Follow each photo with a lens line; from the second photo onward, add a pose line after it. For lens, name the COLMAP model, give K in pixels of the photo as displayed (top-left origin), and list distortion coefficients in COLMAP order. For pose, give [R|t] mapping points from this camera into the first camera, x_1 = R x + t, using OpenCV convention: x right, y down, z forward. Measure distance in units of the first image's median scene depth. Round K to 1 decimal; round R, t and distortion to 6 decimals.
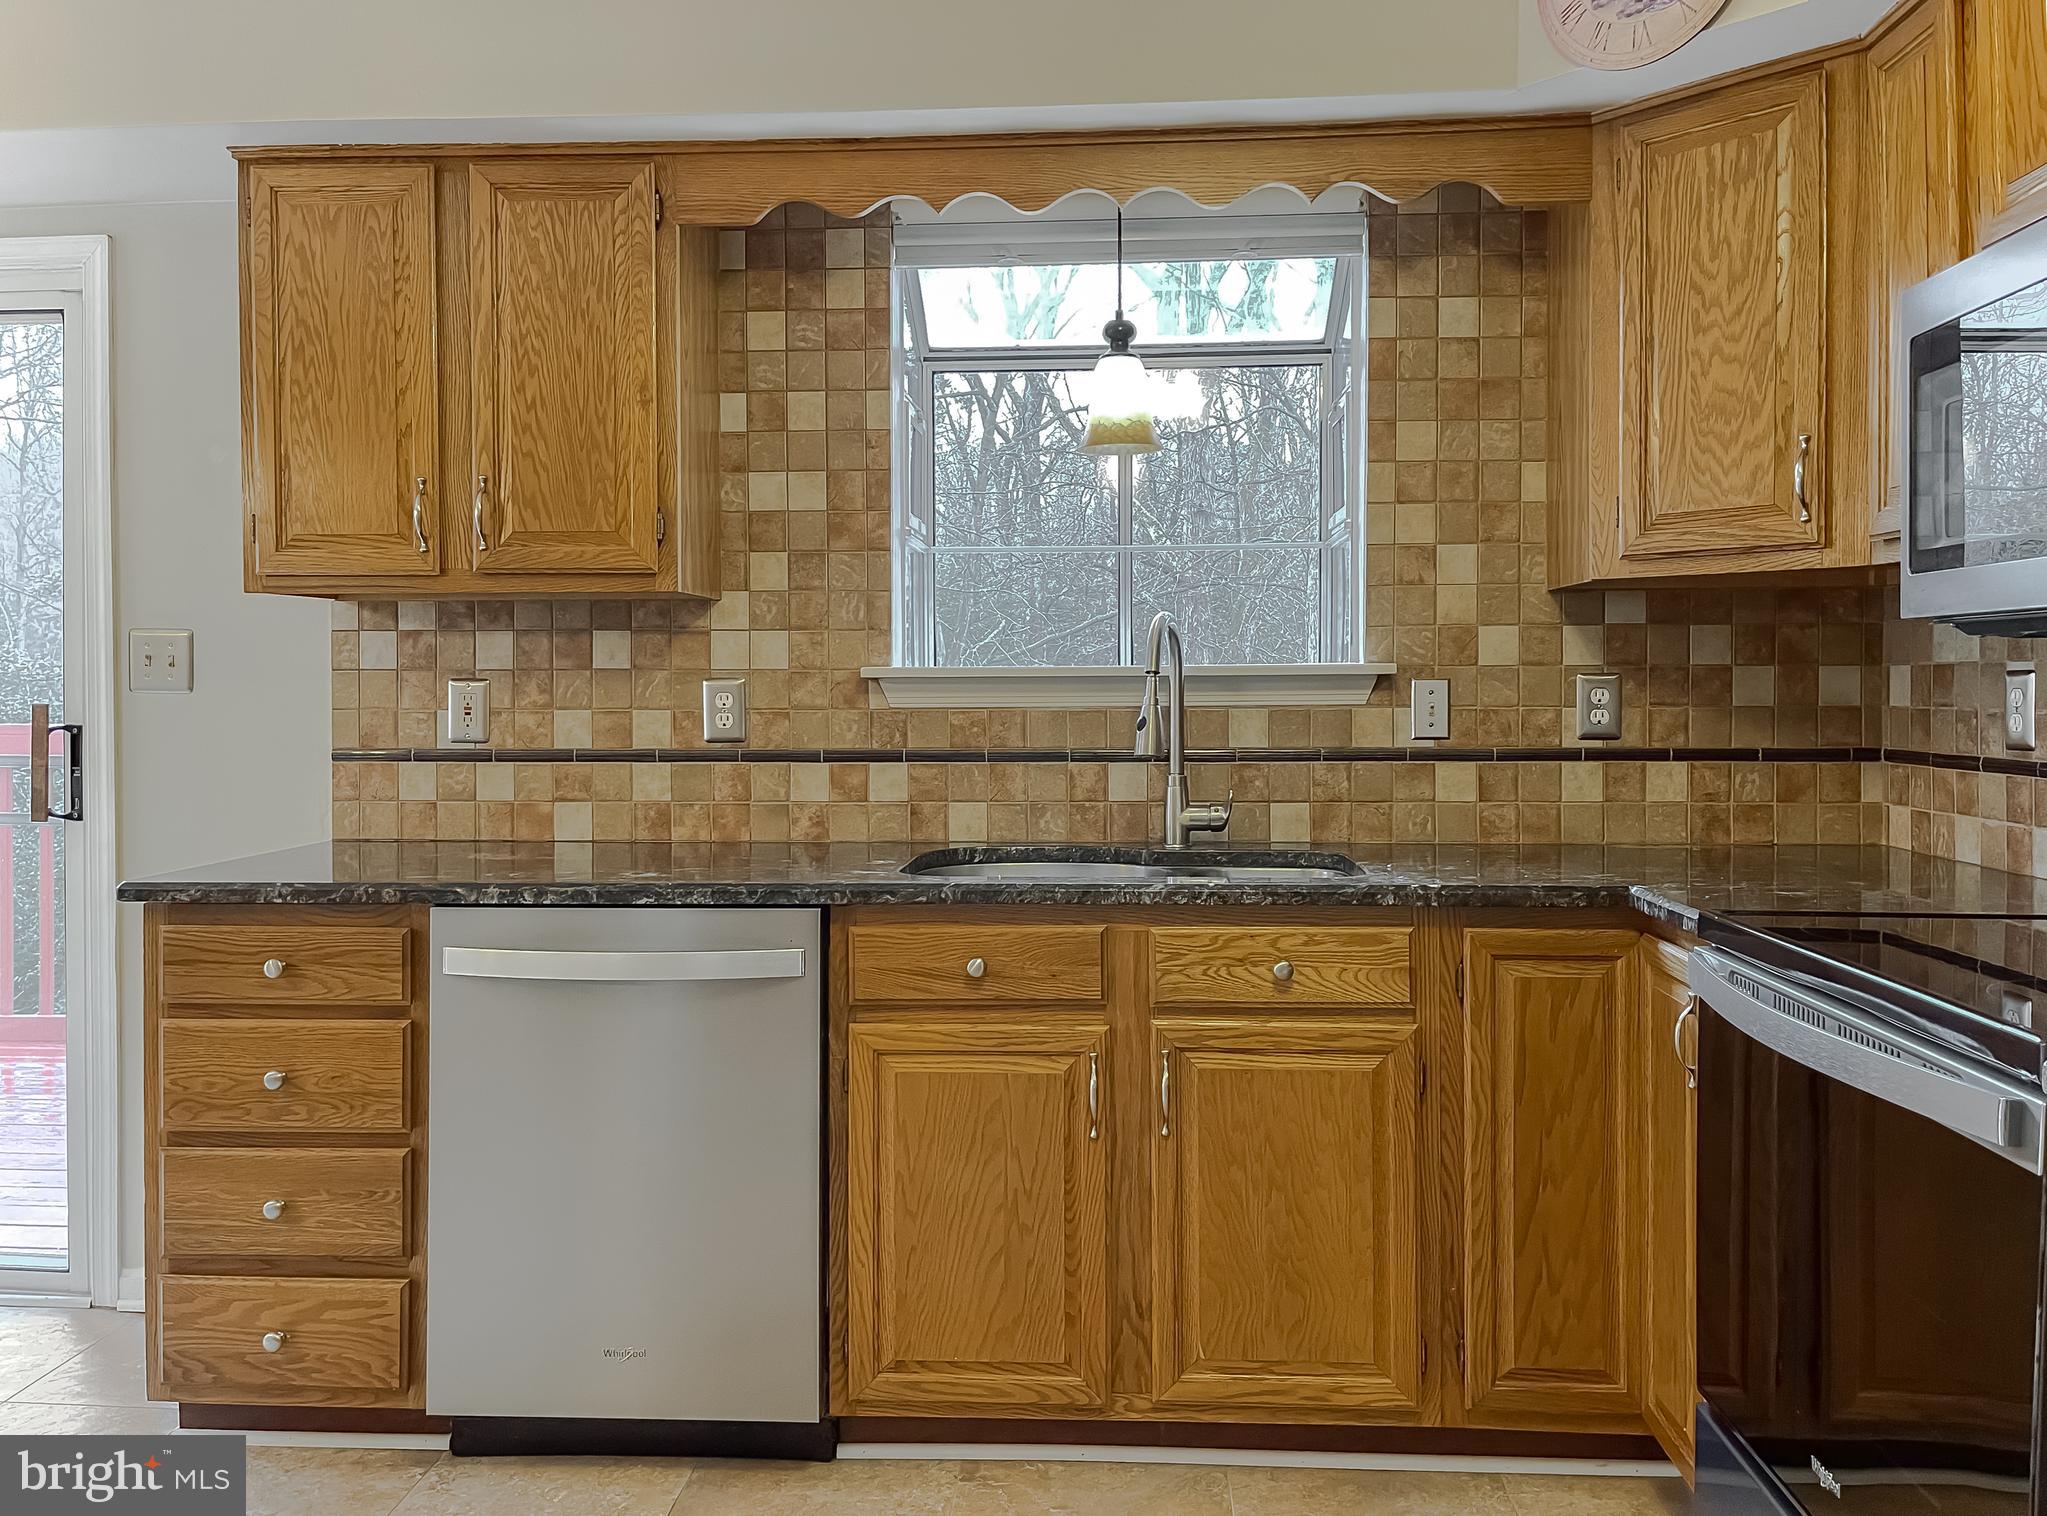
lens RADIAL K [[1587.4, 0, 1047.9], [0, 1587.4, 708.3], [0, 0, 1]] dist [0.062267, -0.066198]
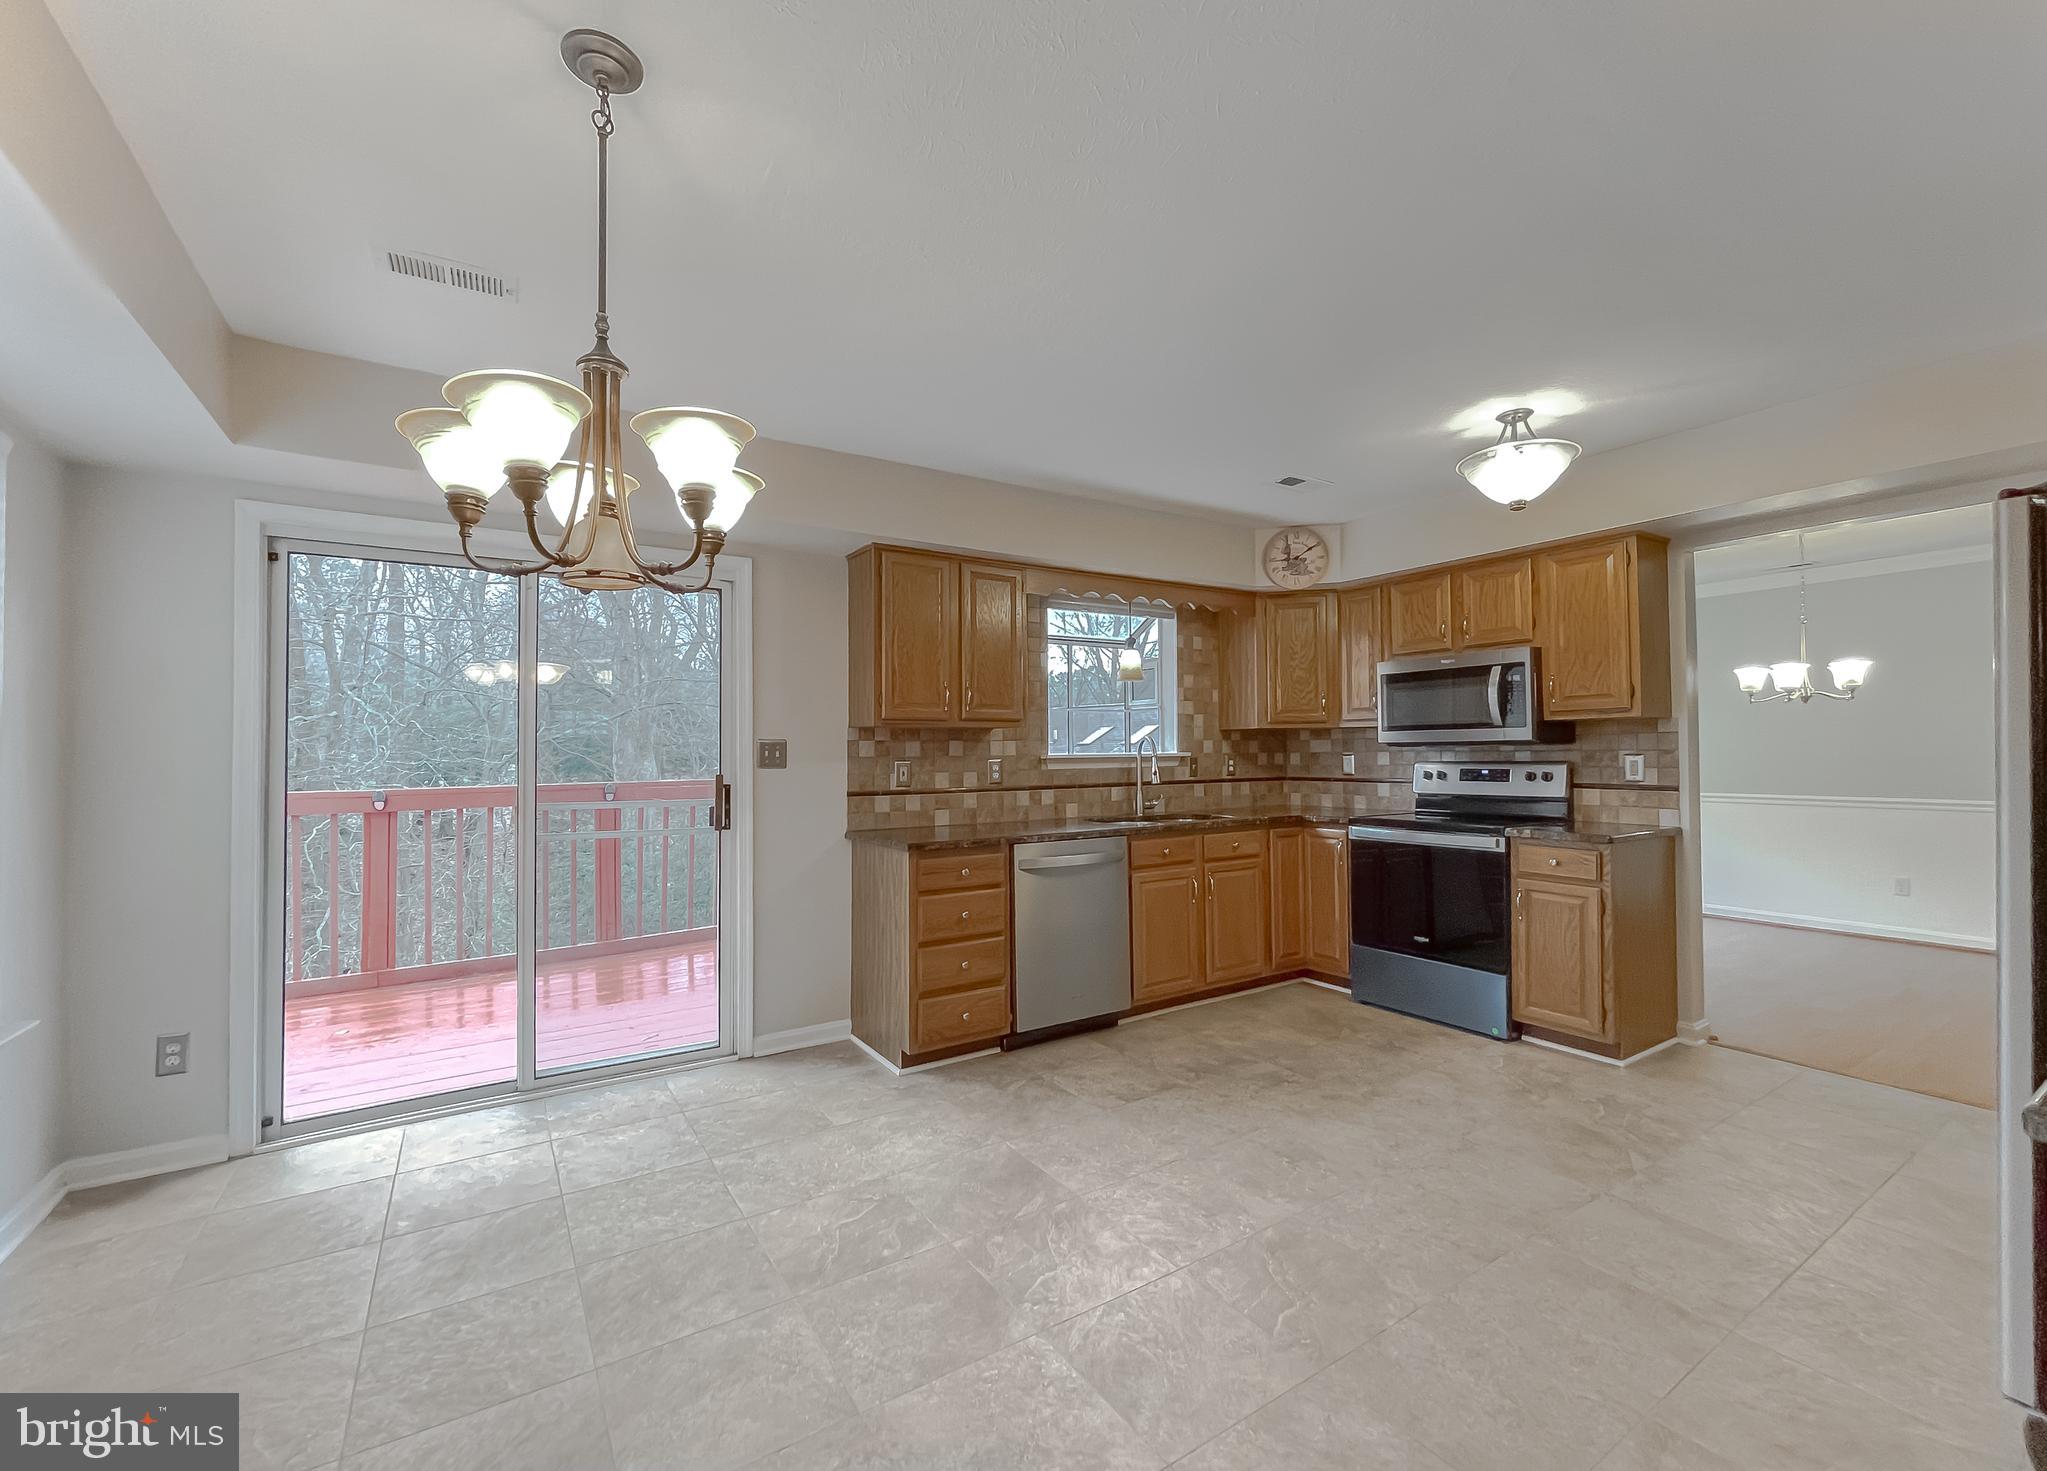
lens RADIAL K [[851.8, 0, 1020.5], [0, 851.8, 738.6], [0, 0, 1]] dist [-0.002443, 0.001640]
pose [[0.809046, 0.005106, 0.587723, -1.051375], [0.017069, 0.999336, -0.032178, -0.007973], [-0.587497, 0.036065, 0.808422, -0.153342]]
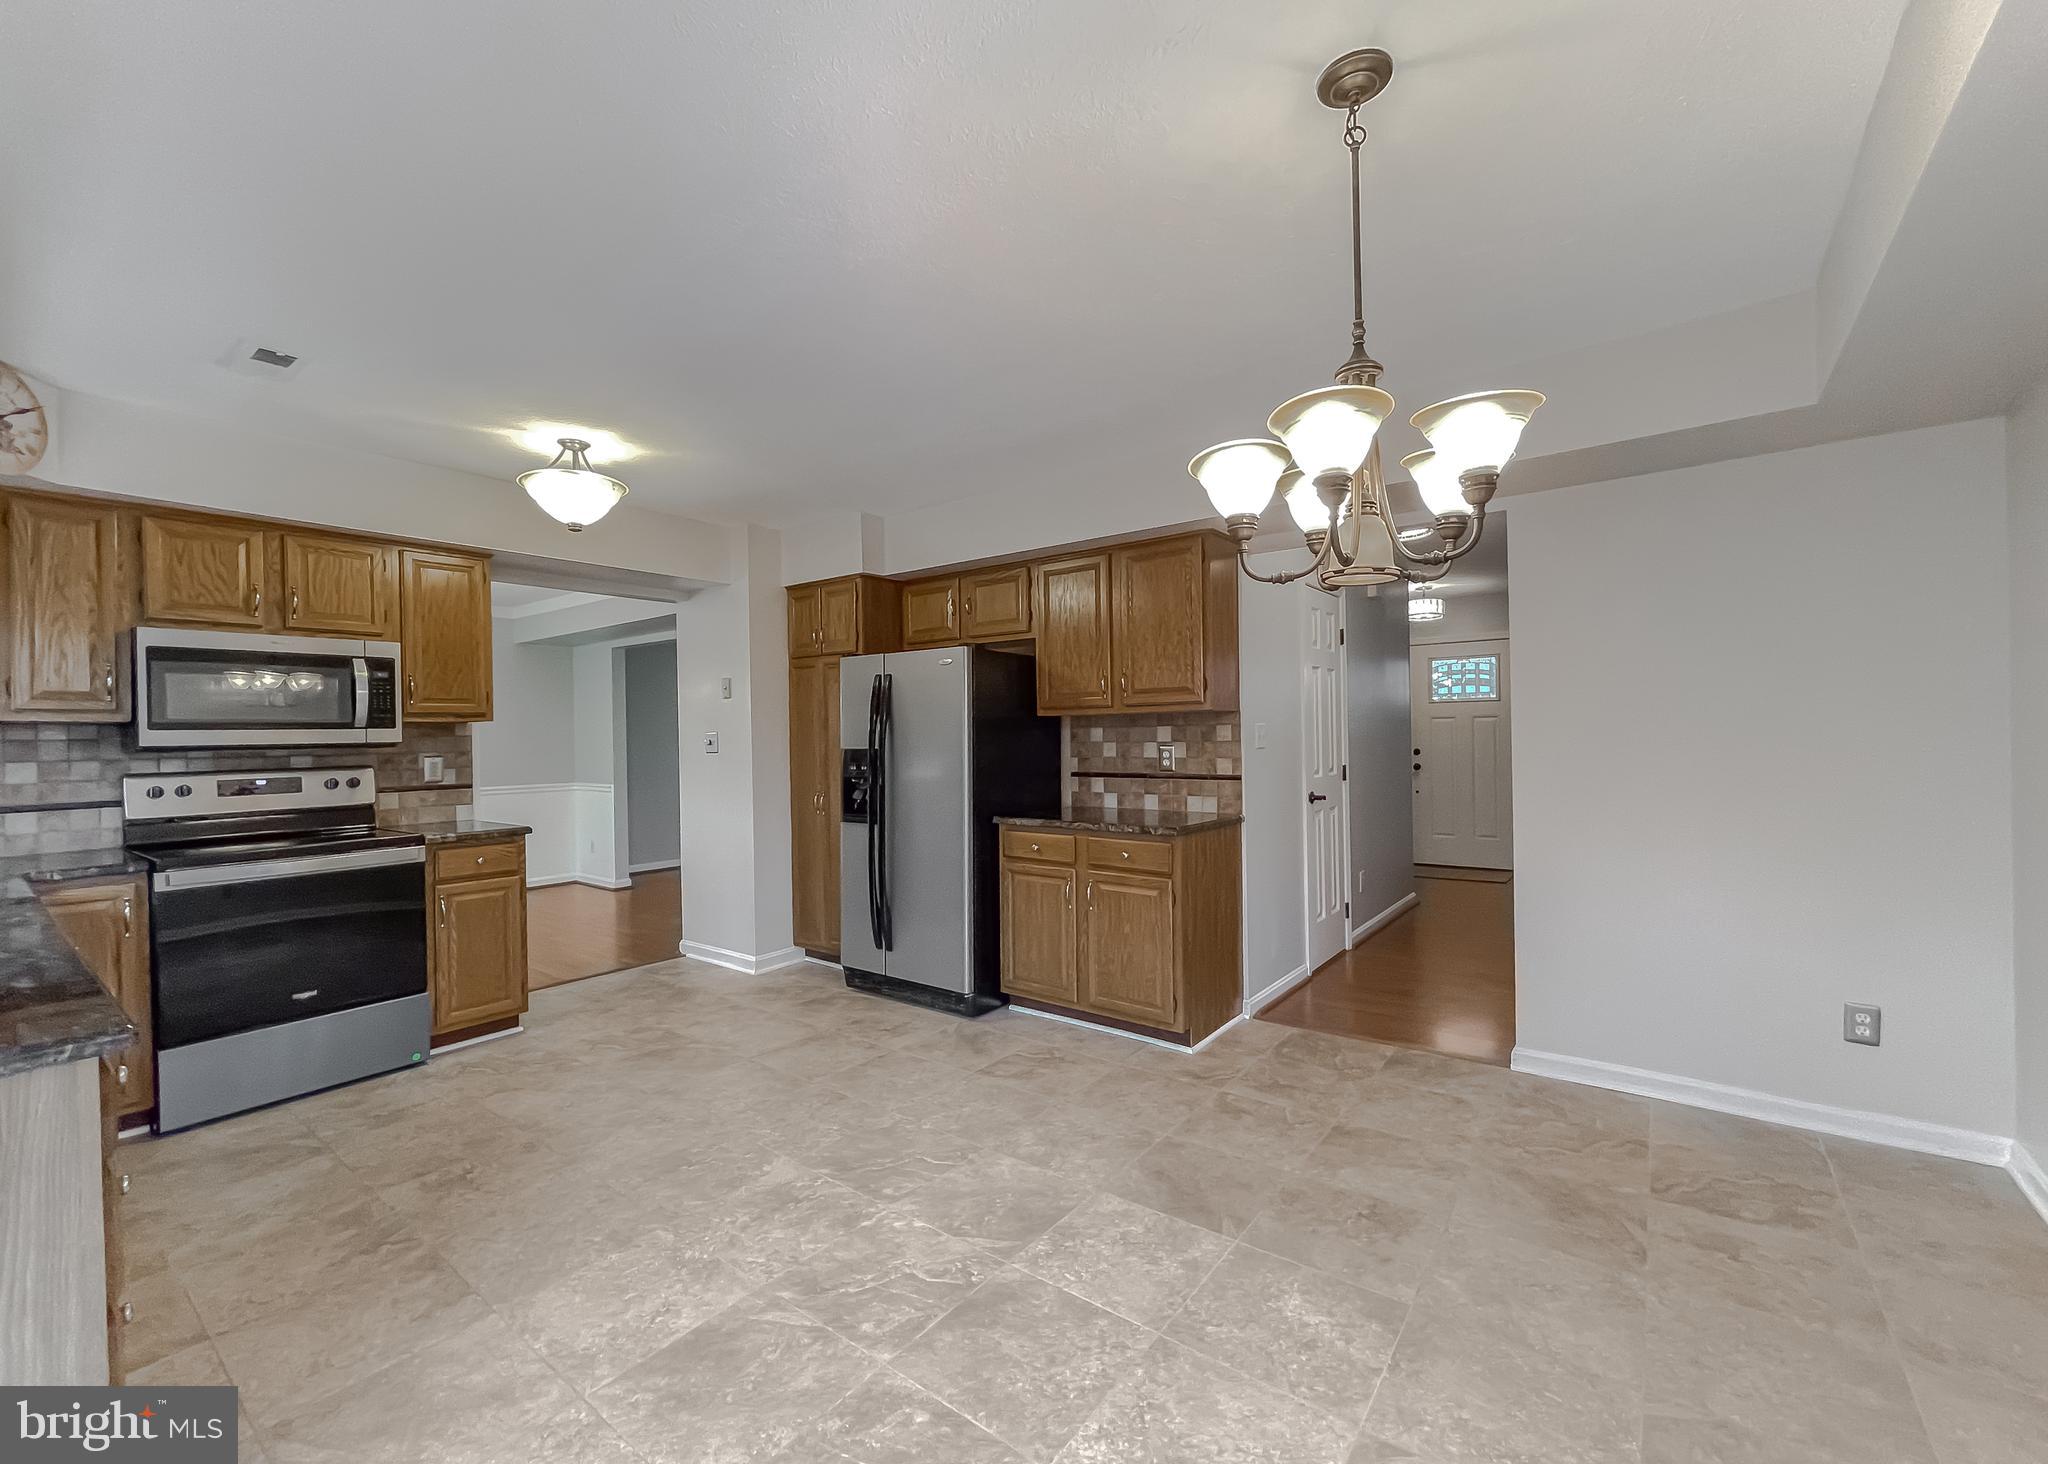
lens RADIAL K [[852.2, 0, 1017.8], [0, 852.2, 735.7], [0, 0, 1]] dist [-0.002443, 0.001640]
pose [[-0.828084, 0.017510, 0.560331, -1.076260], [0.030678, 0.999430, 0.014105, -0.033723], [-0.559765, 0.028870, -0.828149, 0.968641]]
